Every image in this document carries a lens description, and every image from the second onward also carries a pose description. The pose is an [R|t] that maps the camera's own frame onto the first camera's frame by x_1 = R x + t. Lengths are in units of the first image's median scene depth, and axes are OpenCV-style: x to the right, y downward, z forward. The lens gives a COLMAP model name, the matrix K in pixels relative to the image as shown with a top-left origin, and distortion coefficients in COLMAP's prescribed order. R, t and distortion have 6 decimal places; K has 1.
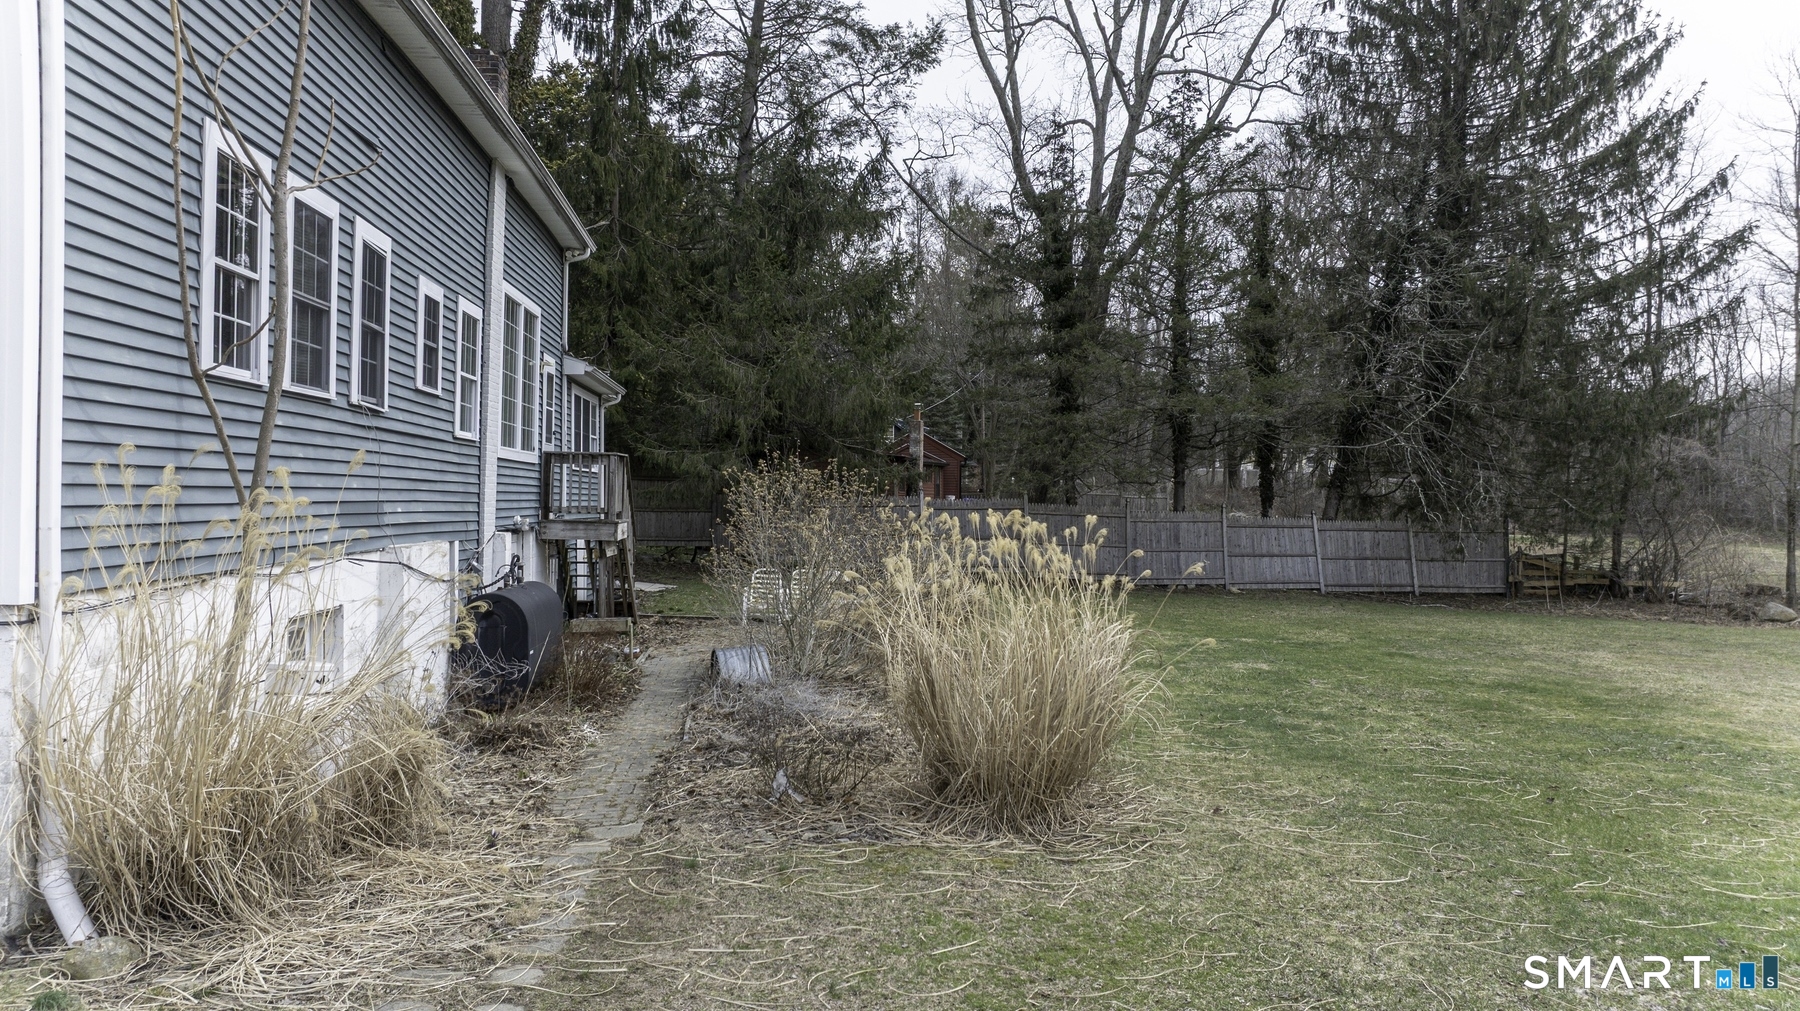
lens RADIAL K [[1274.4, 0, 904.6], [0, 1274.4, 509.5], [0, 0, 1]] dist [-0.032309, 0.040969]
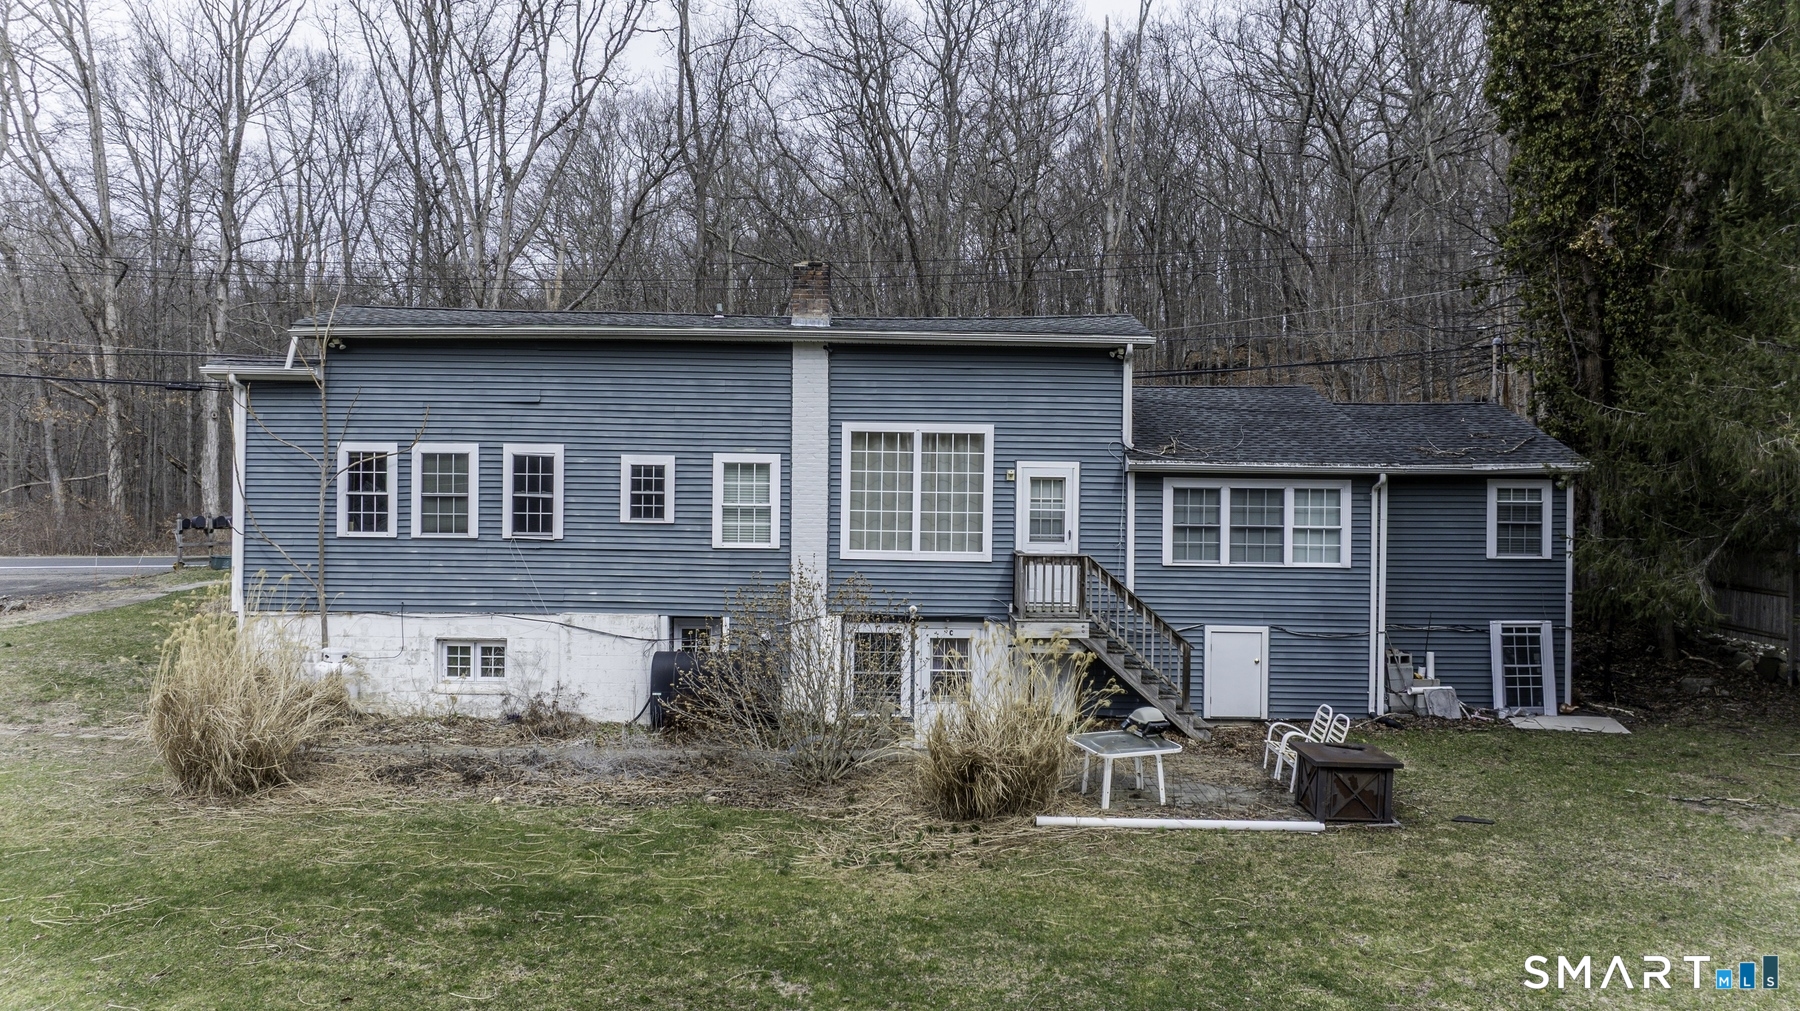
lens RADIAL K [[1274.4, 0, 914.5], [0, 1274.4, 498.2], [0, 0, 1]] dist [-0.032309, 0.040969]
pose [[-0.091306, -0.016552, -0.995685, 1.533129], [-0.022433, 0.999642, -0.014560, -0.134636], [0.995570, 0.021007, -0.091645, 1.873590]]
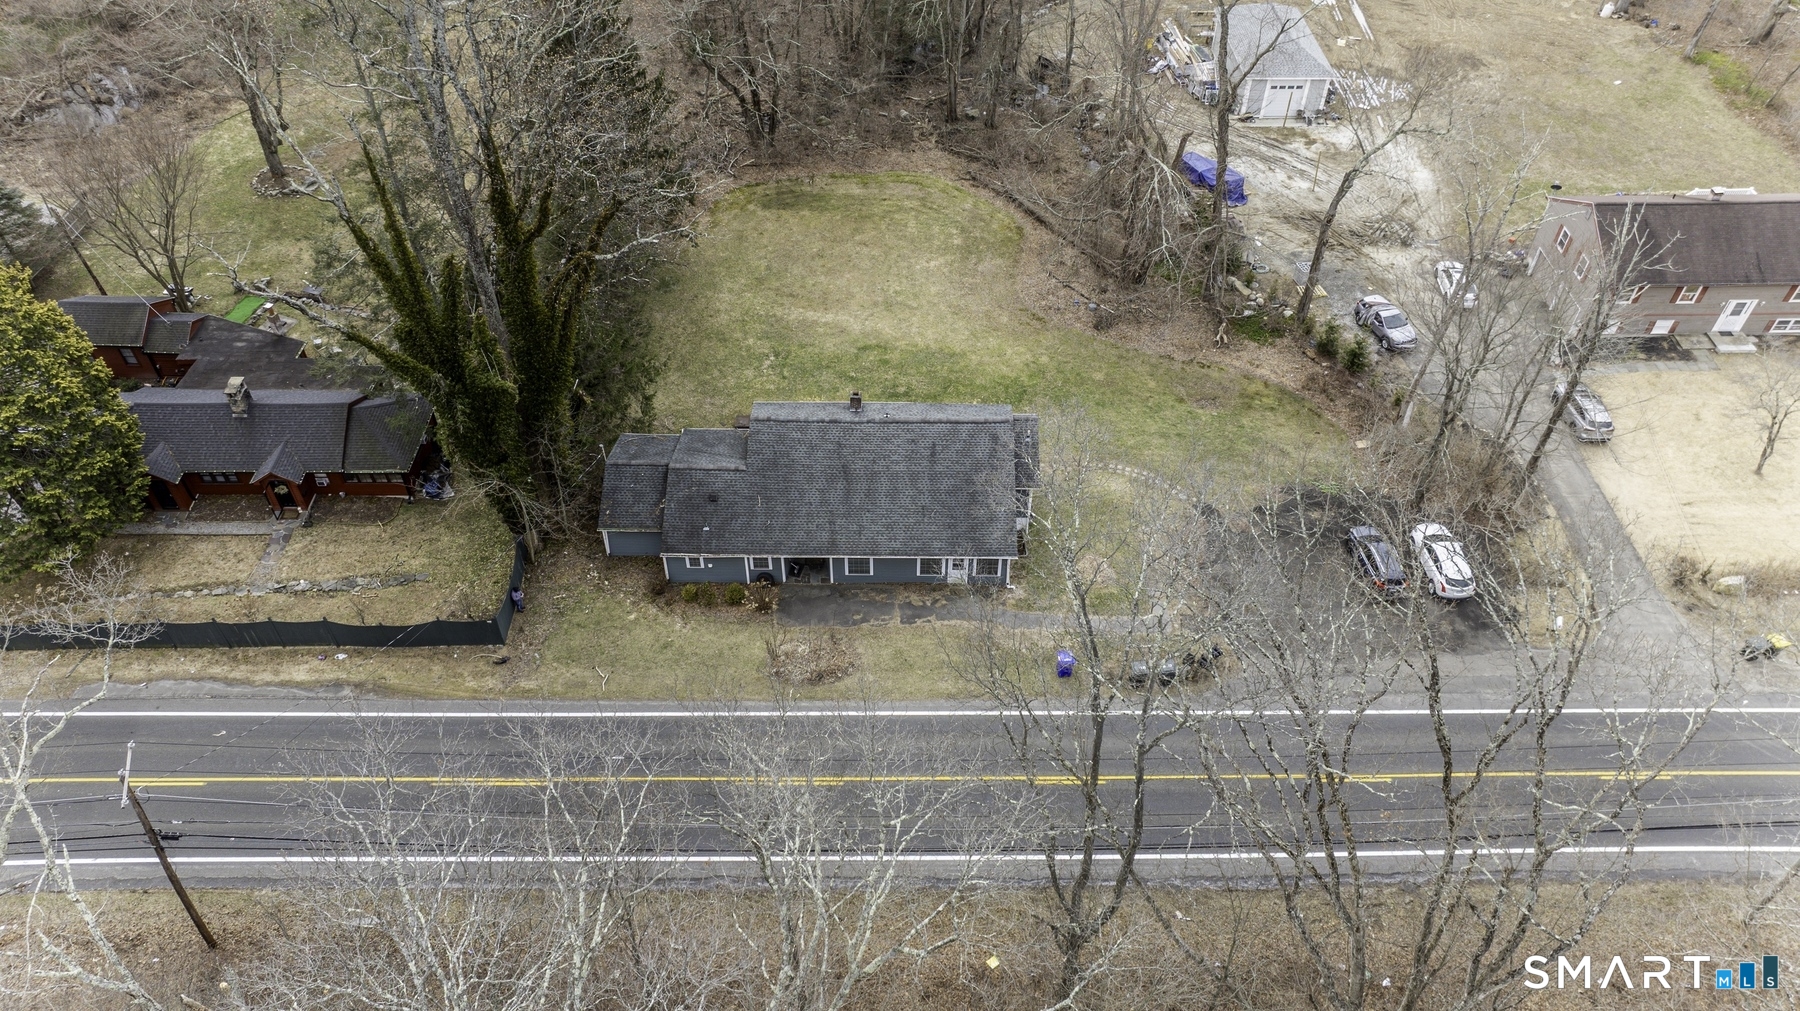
lens RADIAL K [[1274.4, 0, 897.2], [0, 1274.4, 496.4], [0, 0, 1]] dist [-0.032309, 0.040969]
pose [[0.110902, -0.706413, 0.699057, -5.544833], [0.002418, 0.703586, 0.710606, -4.895654], [-0.993828, -0.077117, 0.079737, 0.722174]]
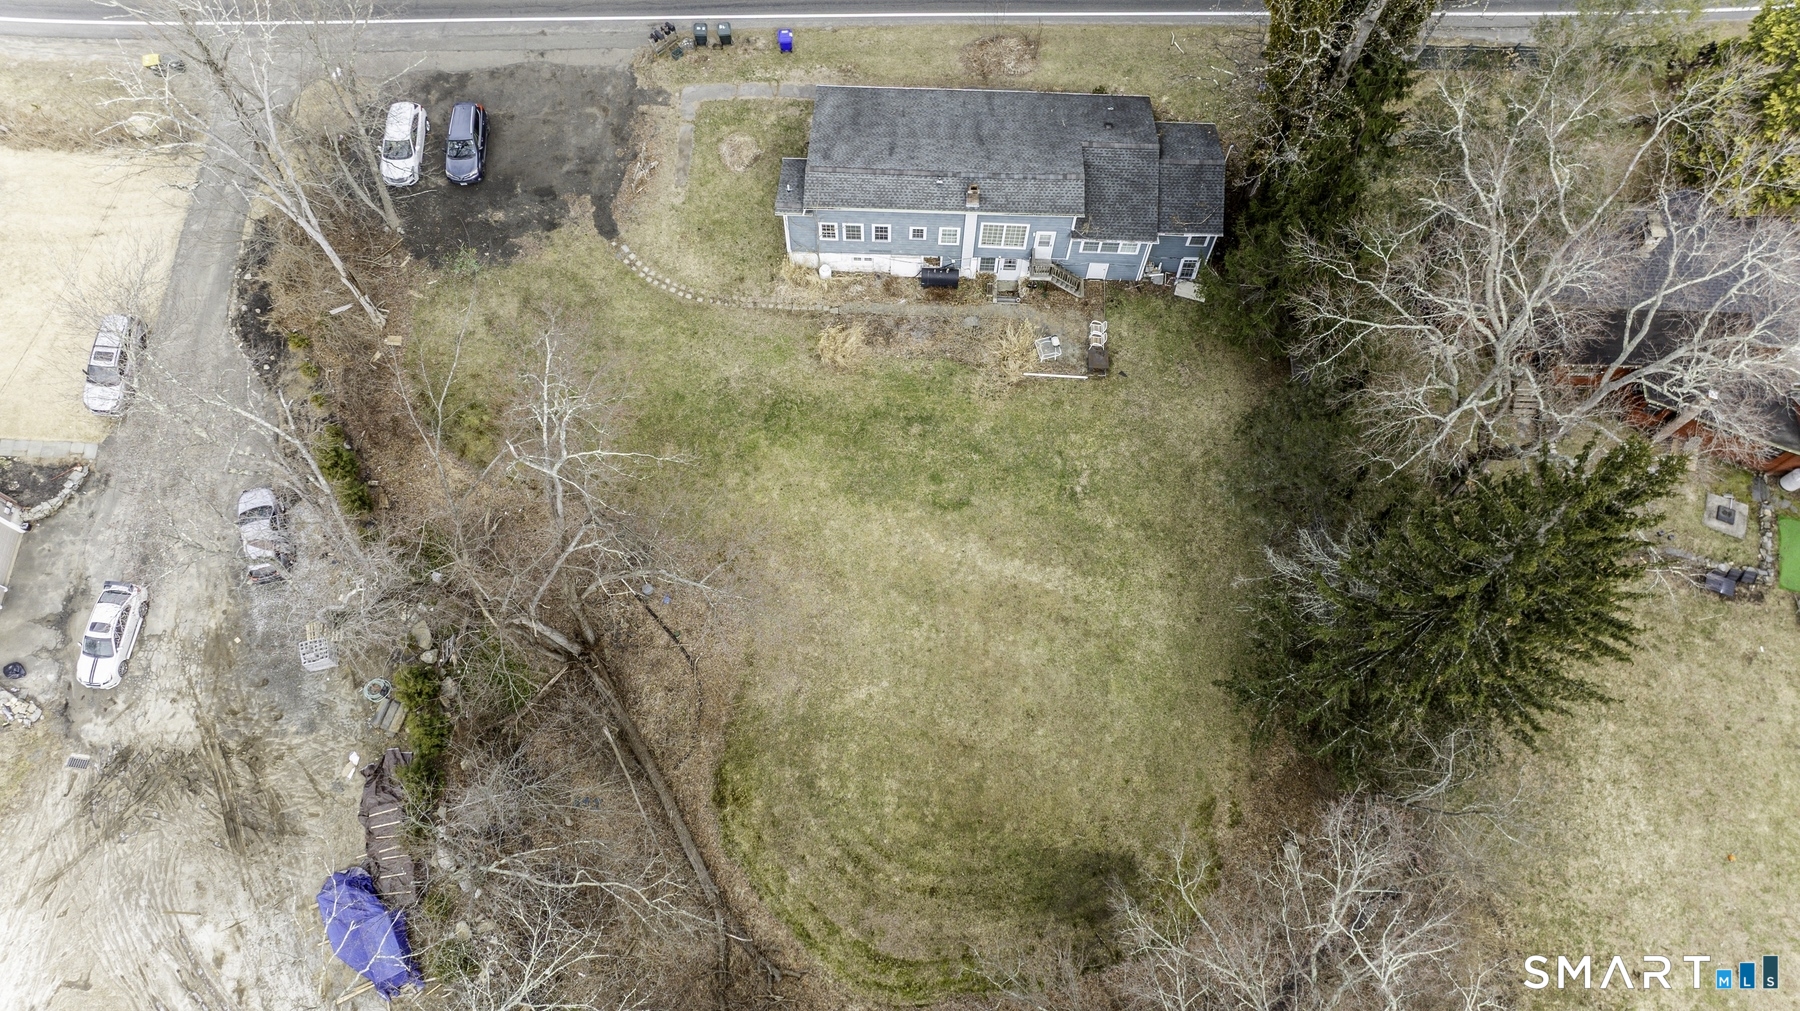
lens RADIAL K [[1274.4, 0, 894.2], [0, 1274.4, 508.9], [0, 0, 1]] dist [-0.032309, 0.040969]
pose [[-0.134899, 0.914101, -0.382390, 3.298462], [-0.017705, 0.383632, 0.923316, -5.596537], [0.990701, 0.131325, -0.035567, 1.551762]]
